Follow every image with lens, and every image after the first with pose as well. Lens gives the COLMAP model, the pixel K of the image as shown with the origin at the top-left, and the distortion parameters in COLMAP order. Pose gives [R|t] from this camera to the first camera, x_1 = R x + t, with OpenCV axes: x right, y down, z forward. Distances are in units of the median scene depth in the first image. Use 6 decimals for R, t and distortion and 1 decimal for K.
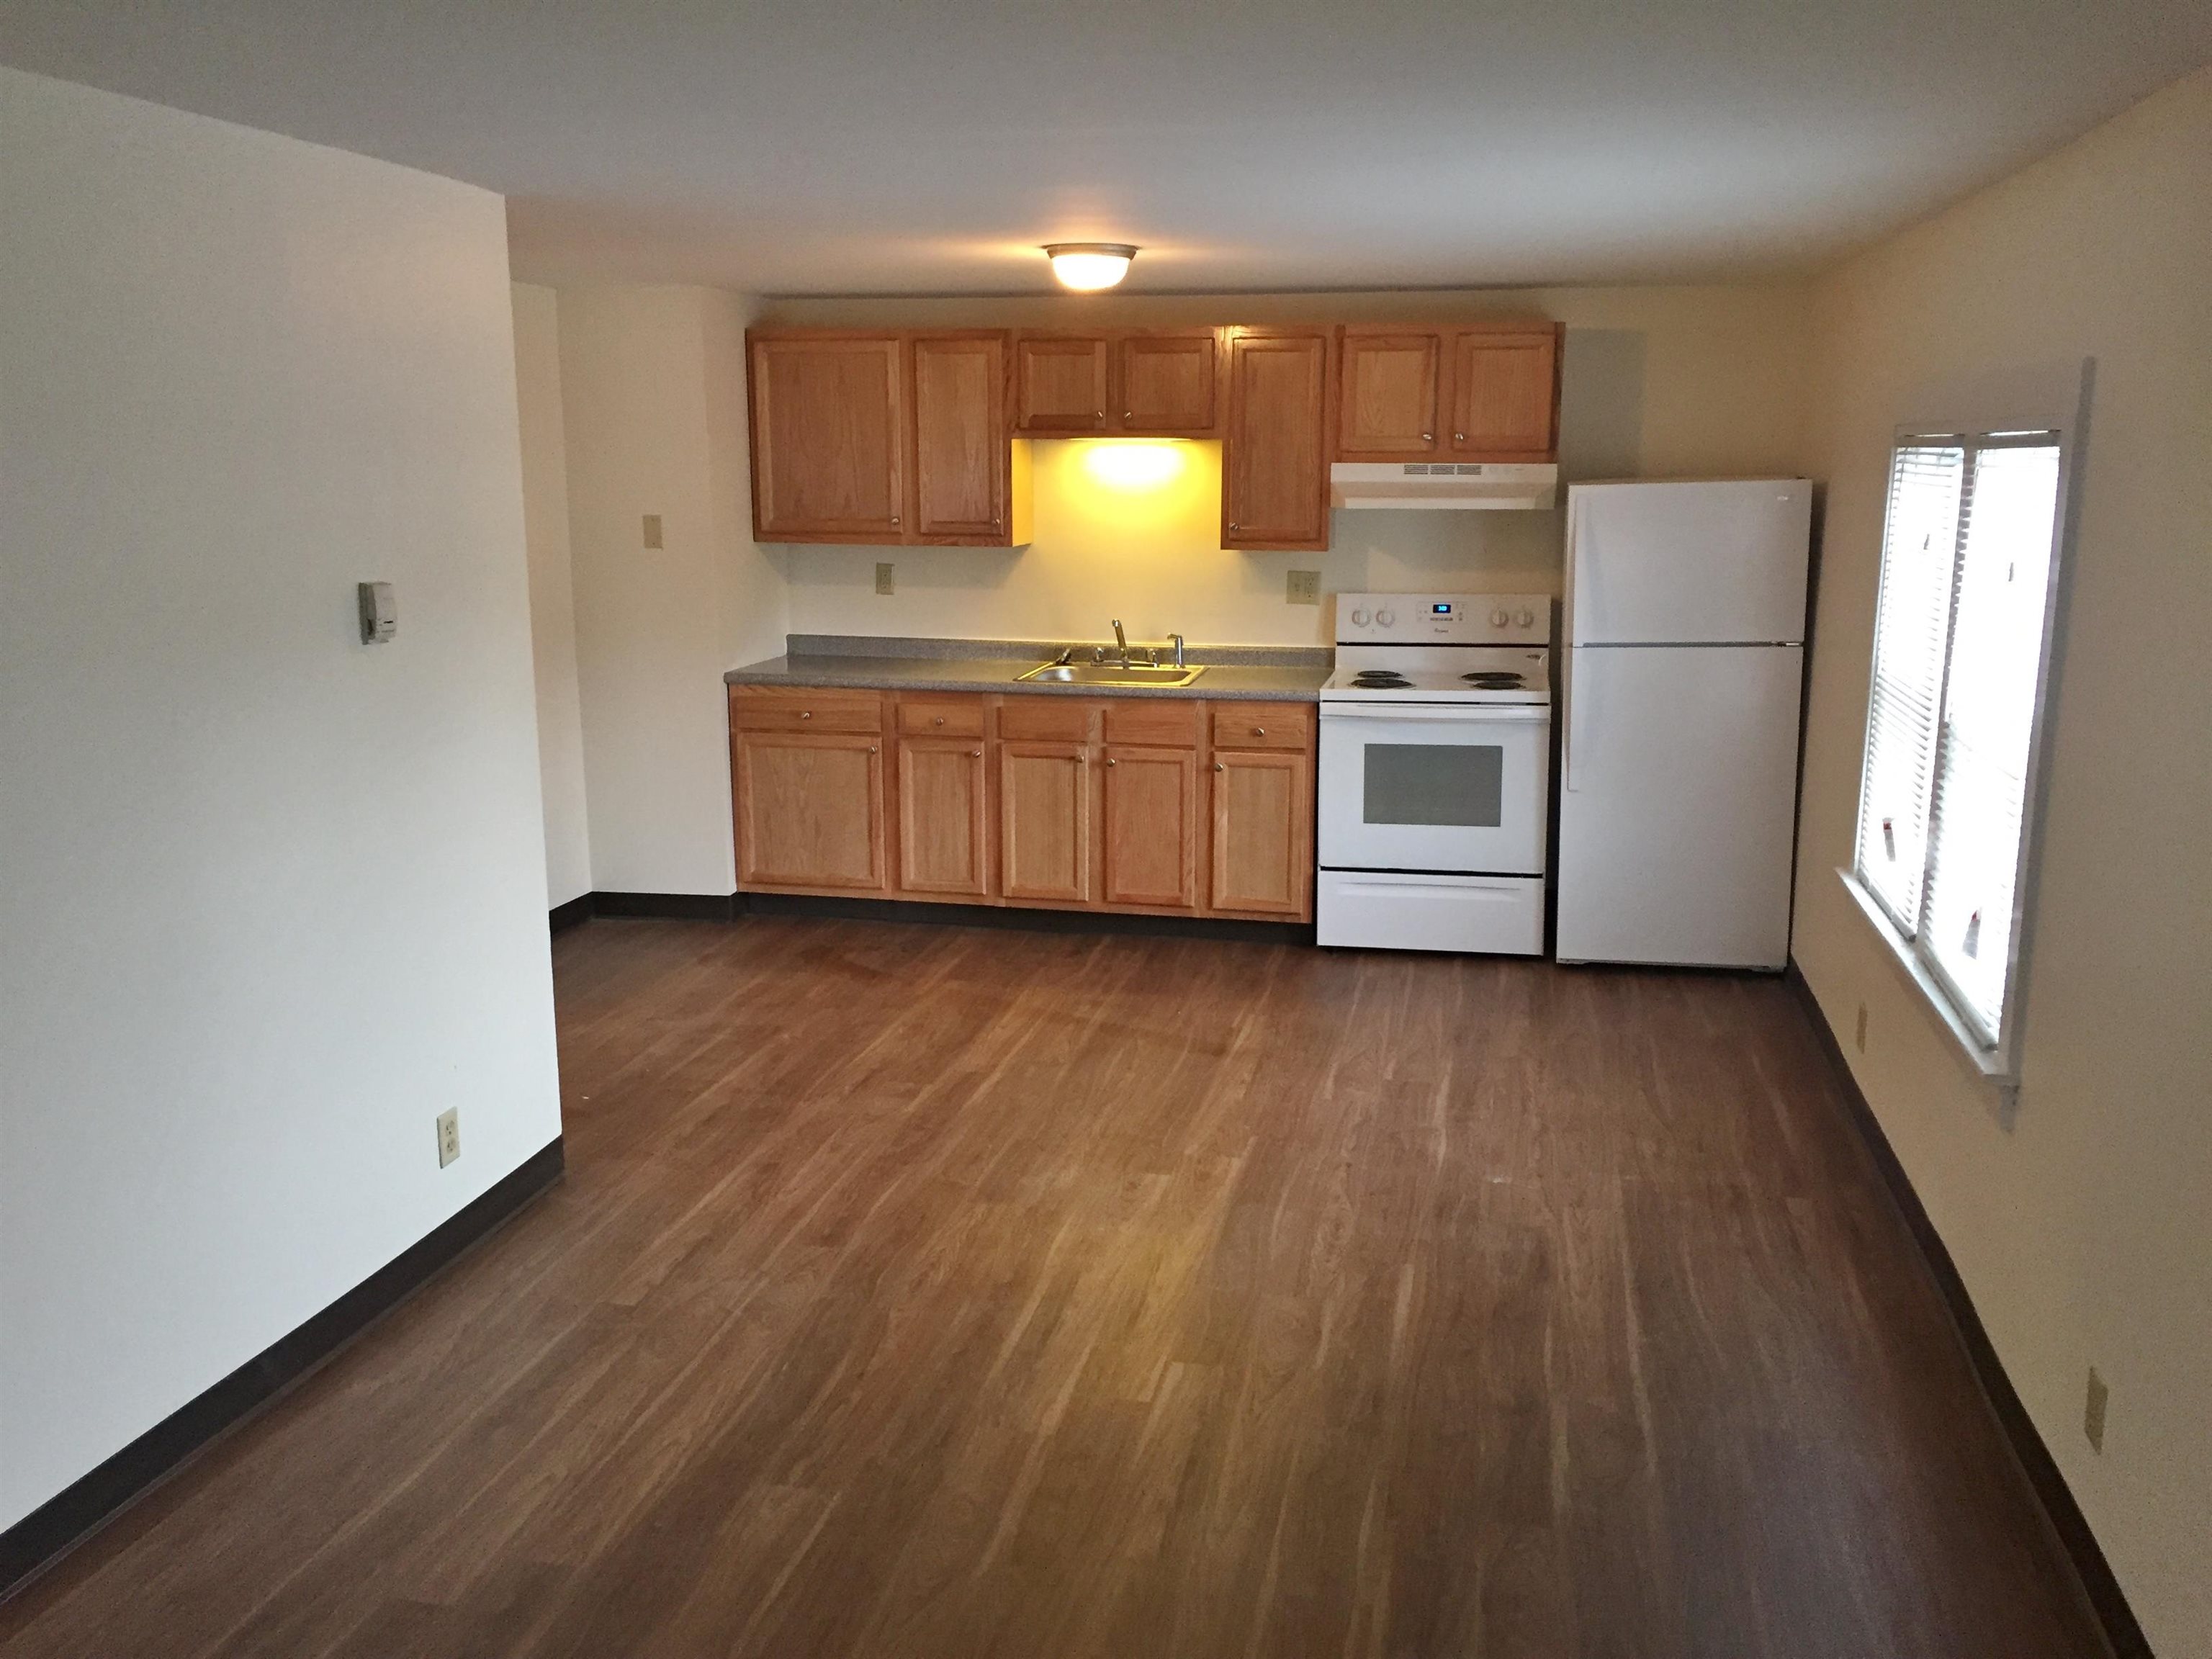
lens RADIAL K [[1892.4, 0, 1106.0], [0, 1892.4, 829.5], [0, 0, 1]] dist [0.043009, -0.007821]
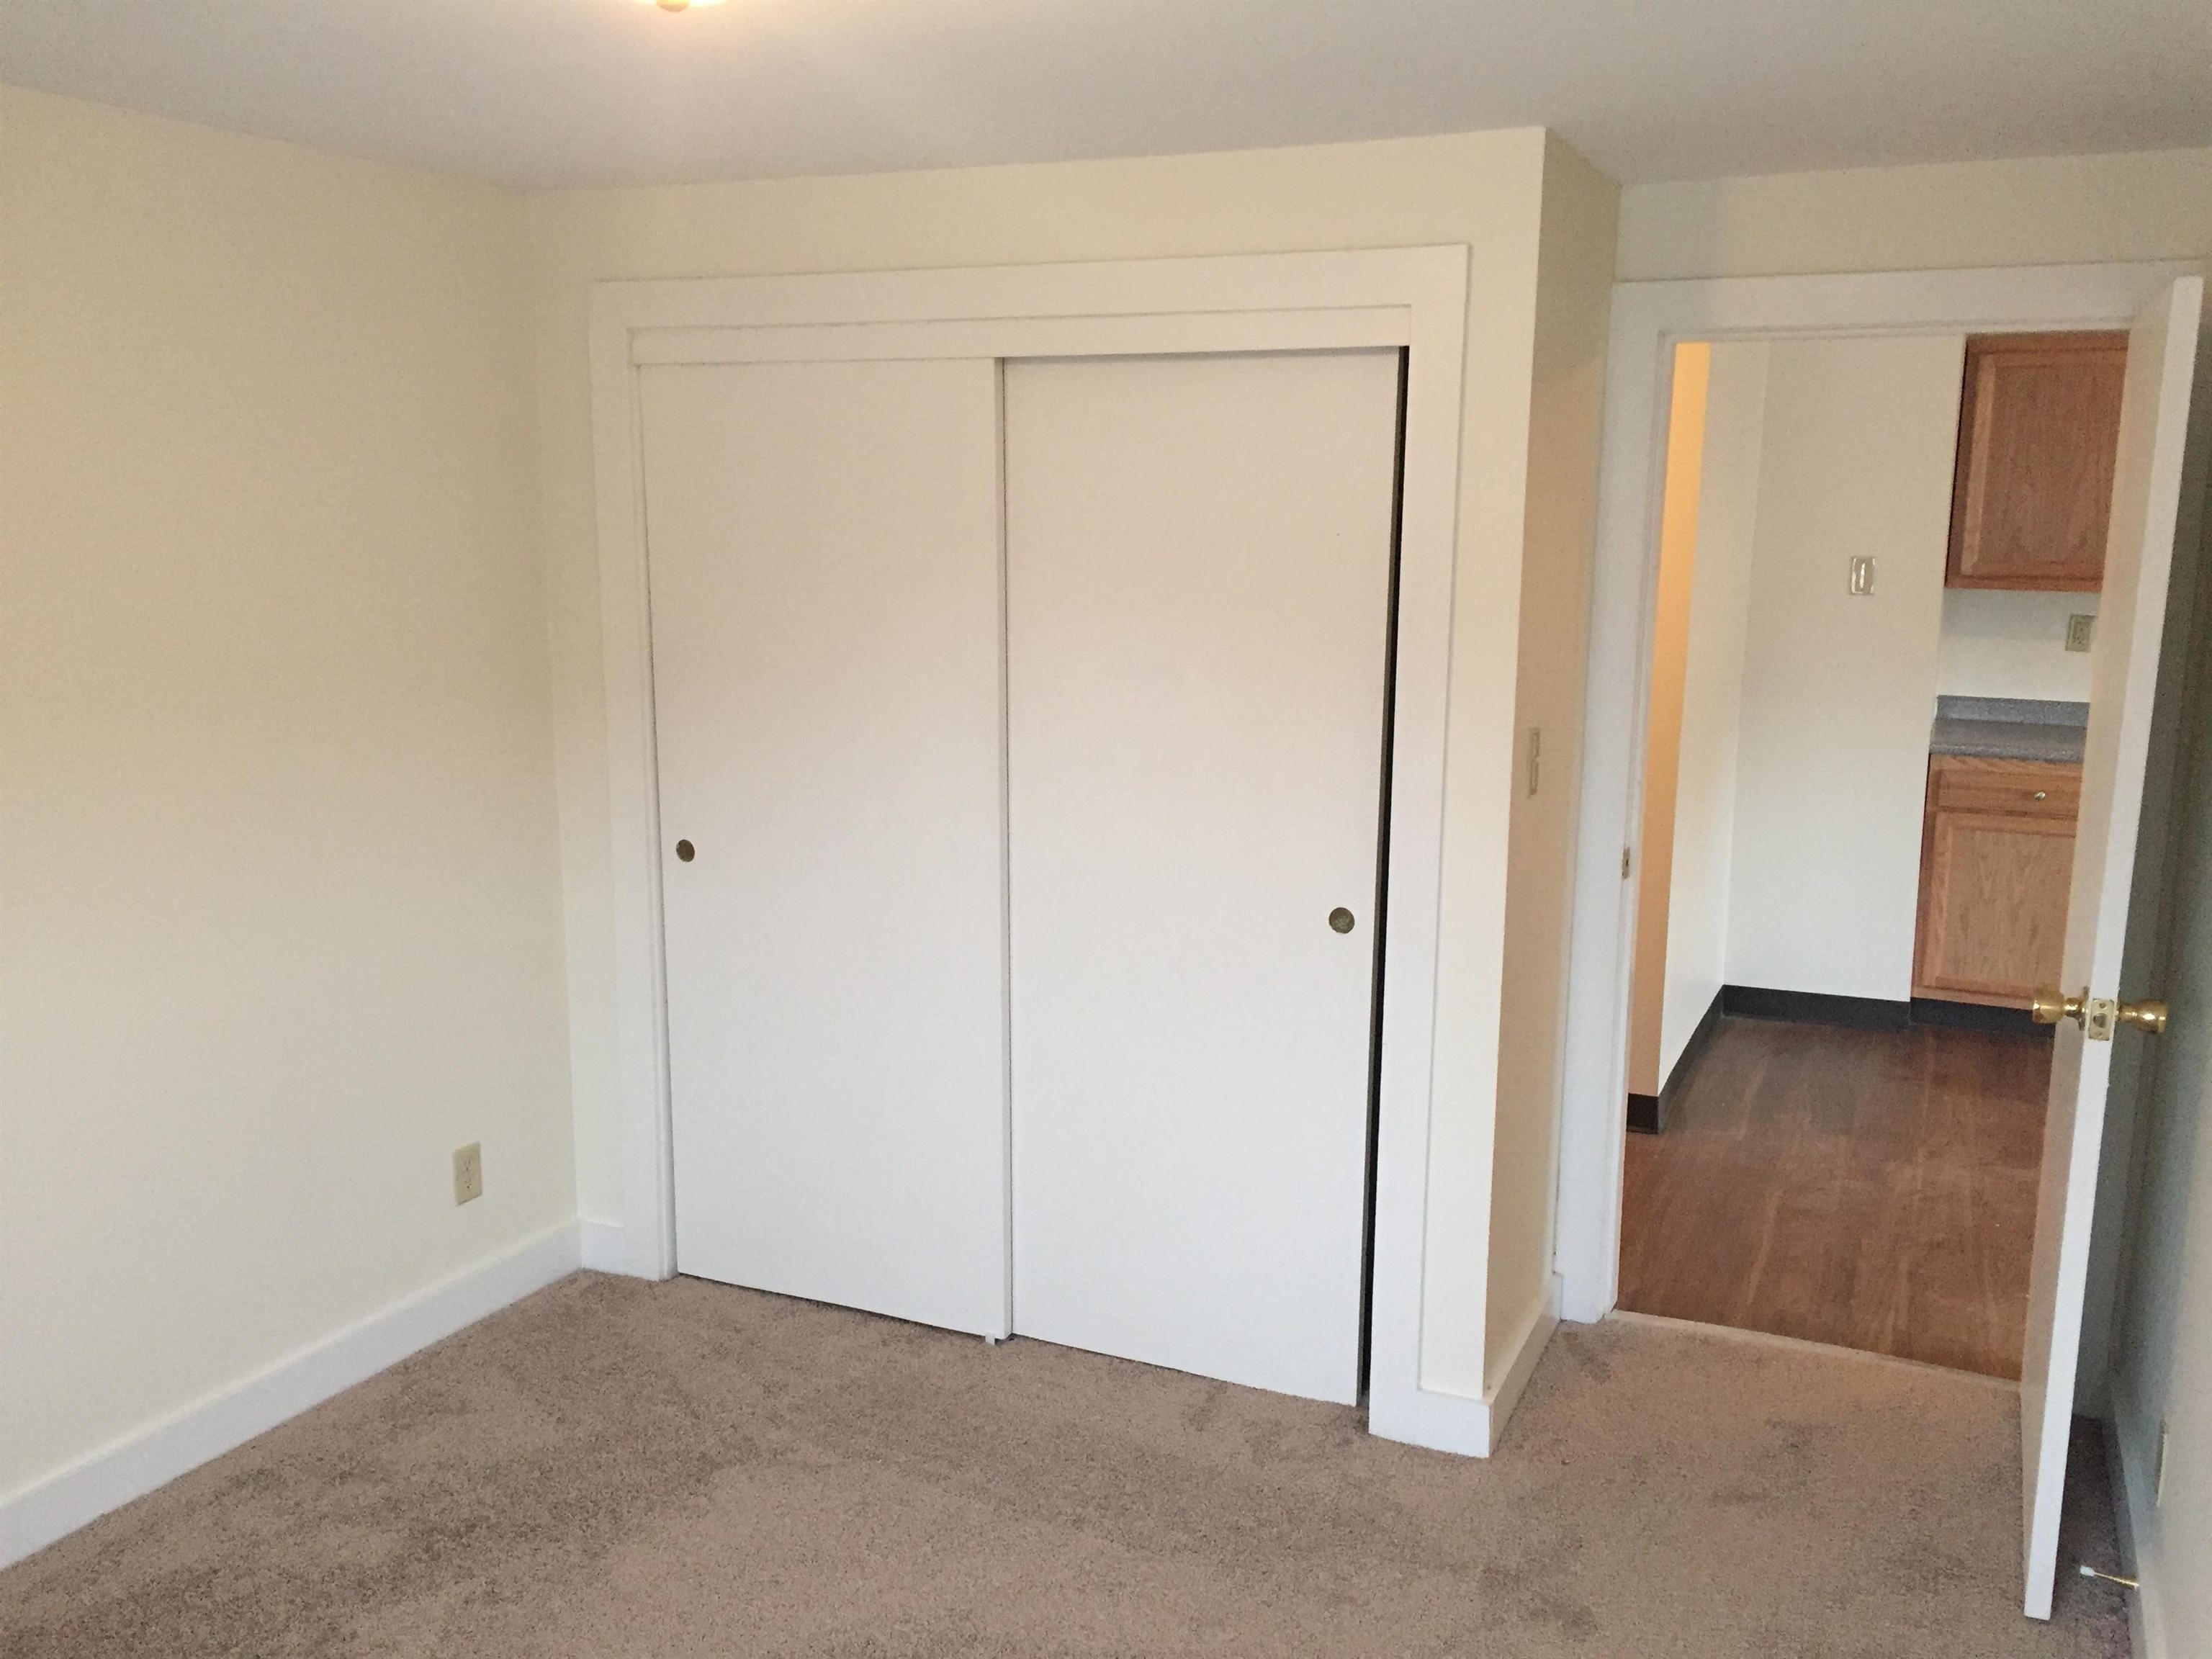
lens RADIAL K [[1912.1, 0, 1106.0], [0, 1912.1, 829.5], [0, 0, 1]] dist [0.008043, -0.009870]
pose [[0.974936, 0.047994, -0.217249, -0.376979], [-0.050821, 0.998680, -0.007443, -0.018188], [0.216605, 0.018297, 0.976088, 0.083531]]
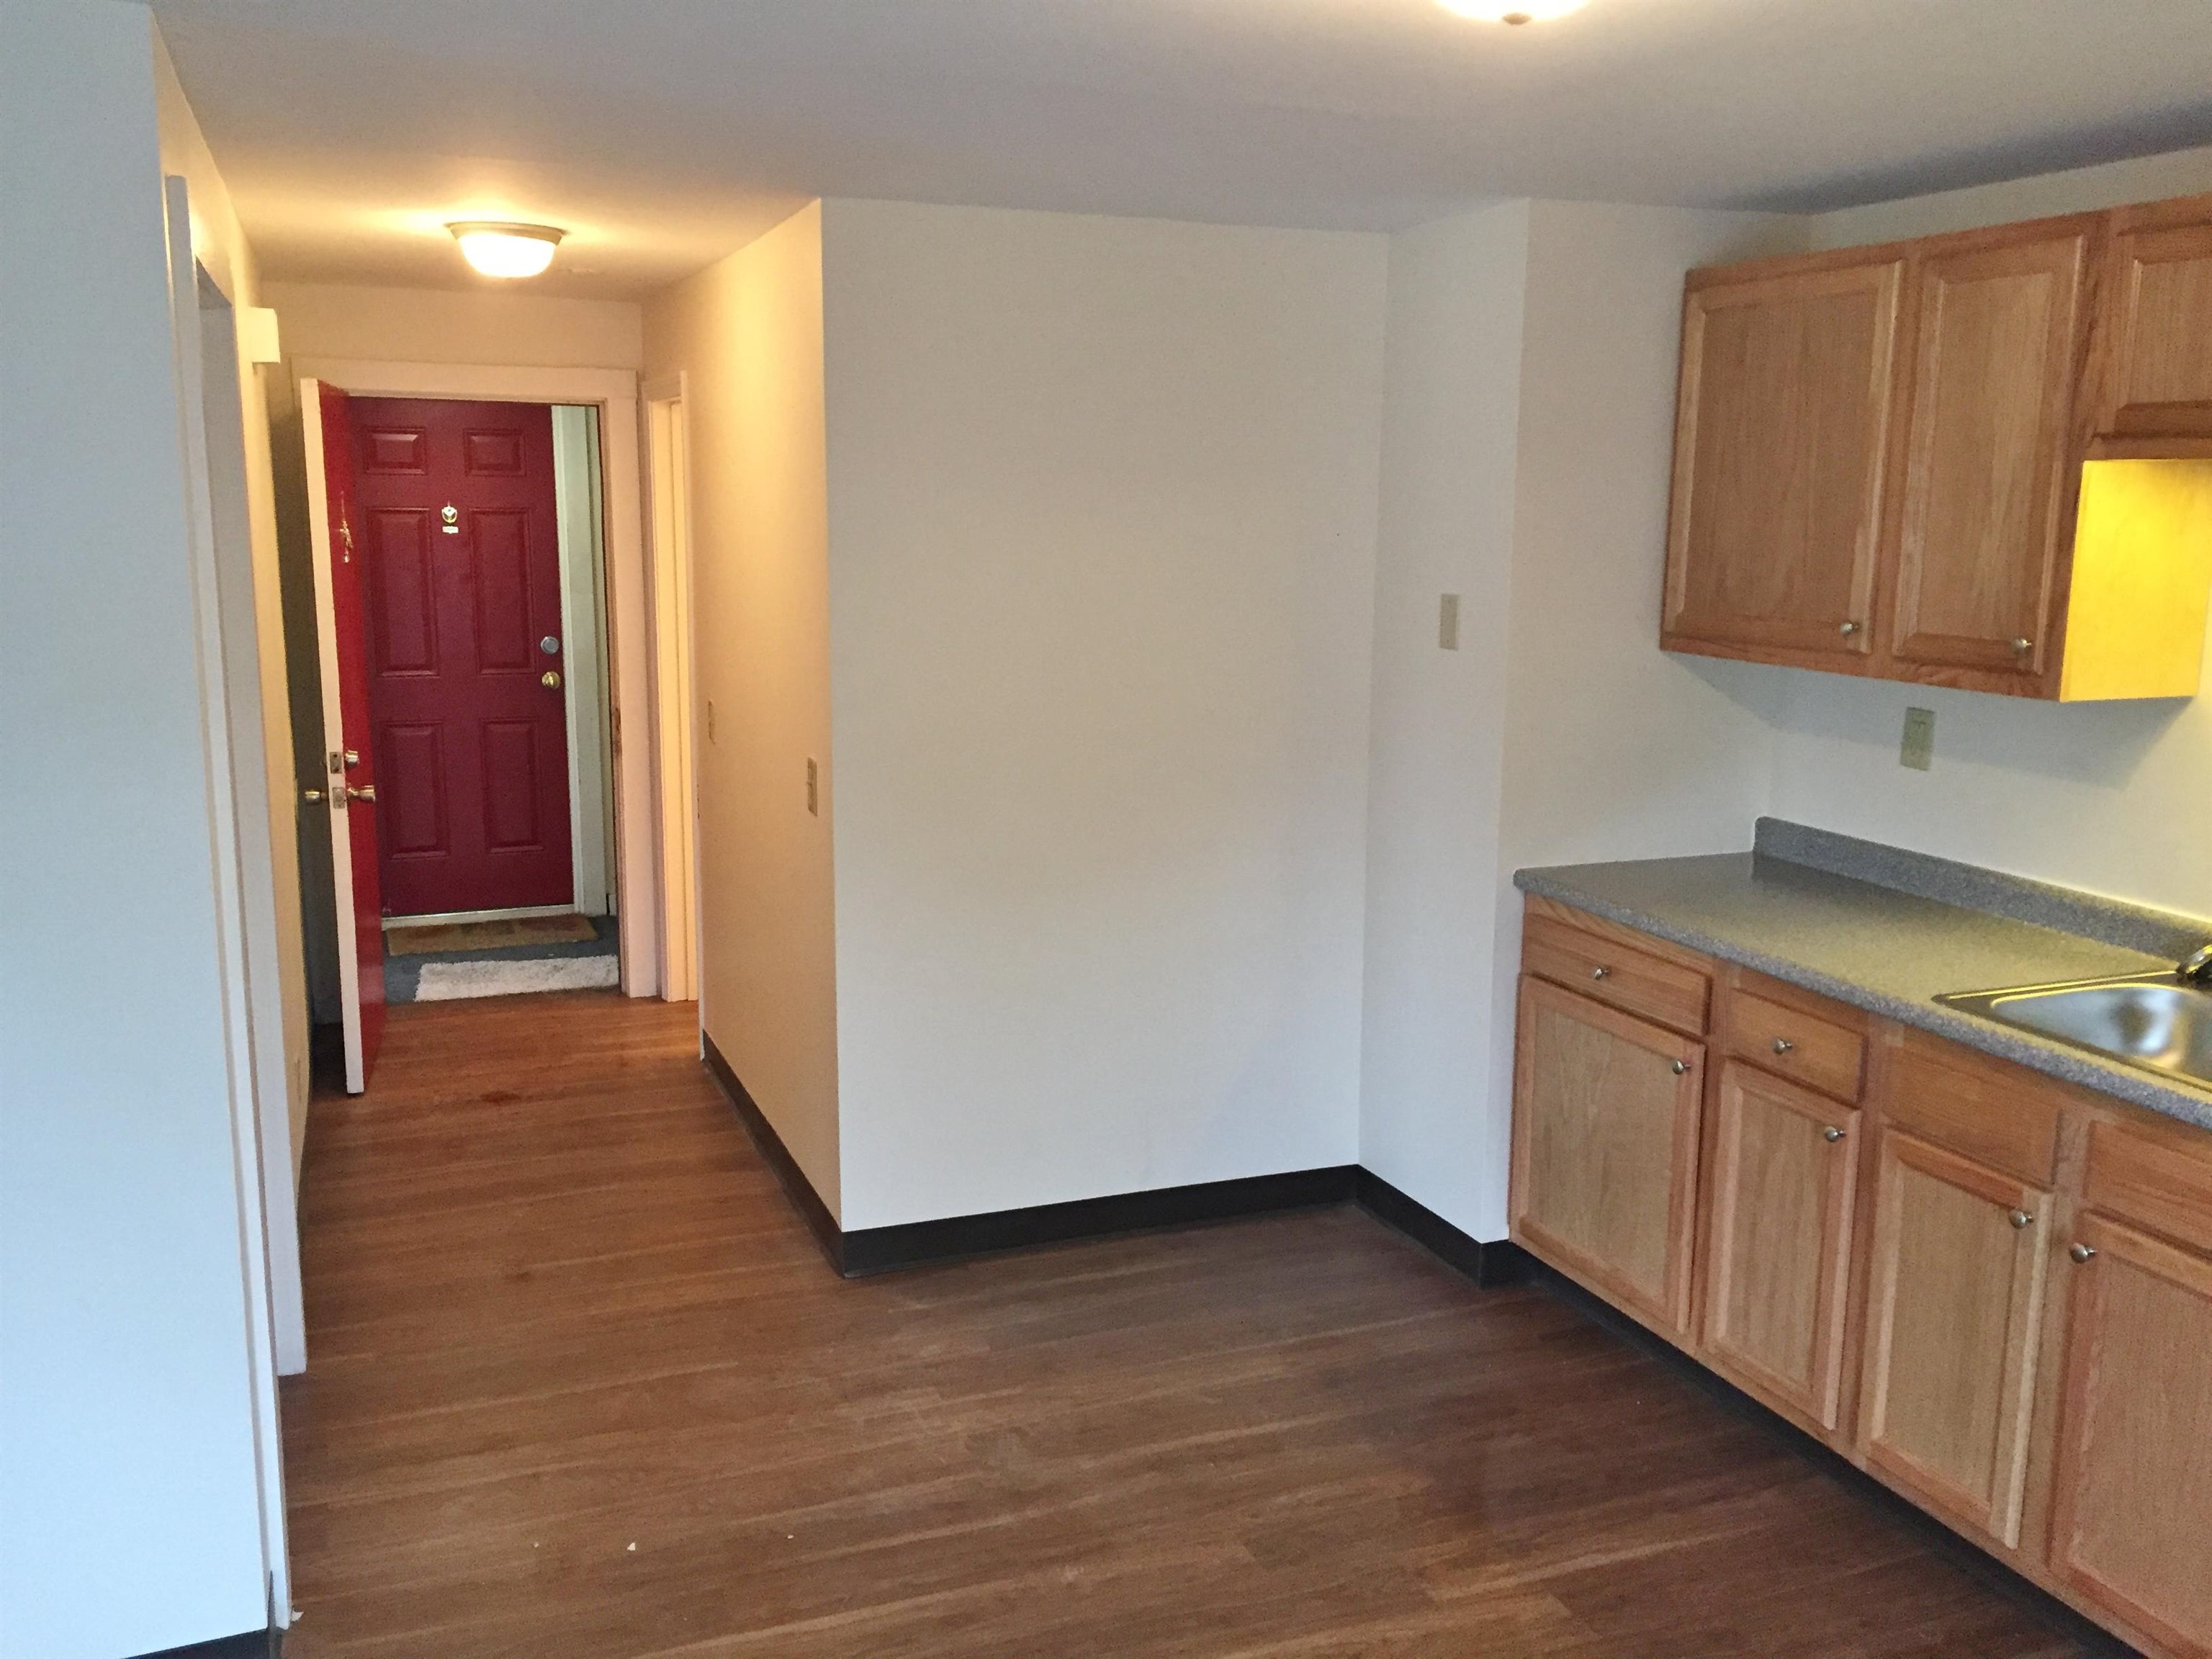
lens RADIAL K [[1892.4, 0, 1106.0], [0, 1892.4, 829.5], [0, 0, 1]] dist [0.043009, -0.007821]
pose [[0.553127, 0.152193, -0.819077, 0.202585], [-0.176276, 0.982292, 0.063480, -0.110289], [0.814234, 0.109271, 0.570160, 0.572278]]
